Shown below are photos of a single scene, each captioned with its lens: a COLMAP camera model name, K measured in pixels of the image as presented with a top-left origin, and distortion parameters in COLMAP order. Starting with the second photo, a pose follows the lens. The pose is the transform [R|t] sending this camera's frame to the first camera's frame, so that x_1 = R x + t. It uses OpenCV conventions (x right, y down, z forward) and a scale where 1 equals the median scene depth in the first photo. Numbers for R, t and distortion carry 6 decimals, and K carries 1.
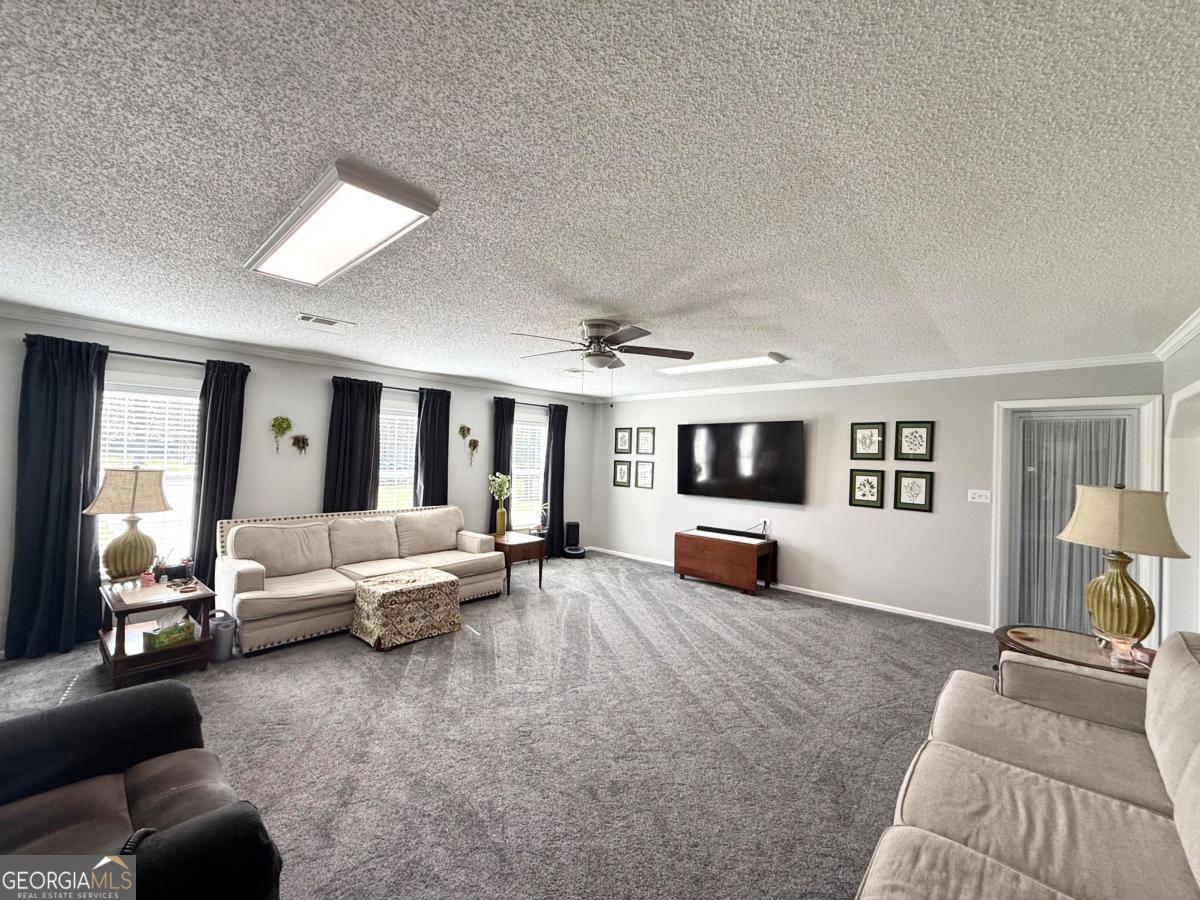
lens RADIAL K [[476.4, 0, 603.8], [0, 476.4, 438.9], [0, 0, 1]] dist [-0.001508, -0.000275]
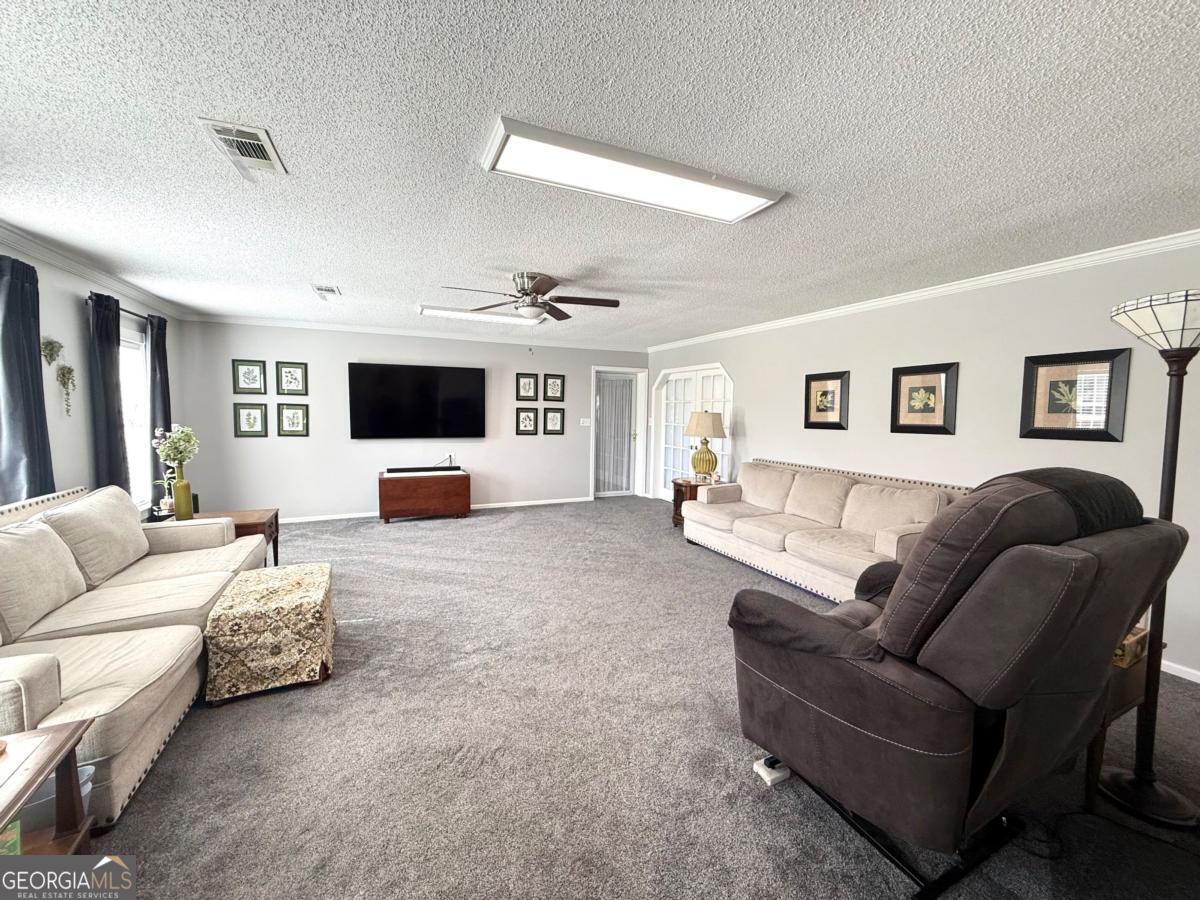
lens RADIAL K [[476.4, 0, 595.2], [0, 476.4, 437.7], [0, 0, 1]] dist [-0.001508, -0.000275]
pose [[0.402516, -0.075210, 0.912318, -0.643886], [-0.036043, 0.994544, 0.097890, 0.008551], [-0.914703, -0.072285, 0.397610, 0.273257]]
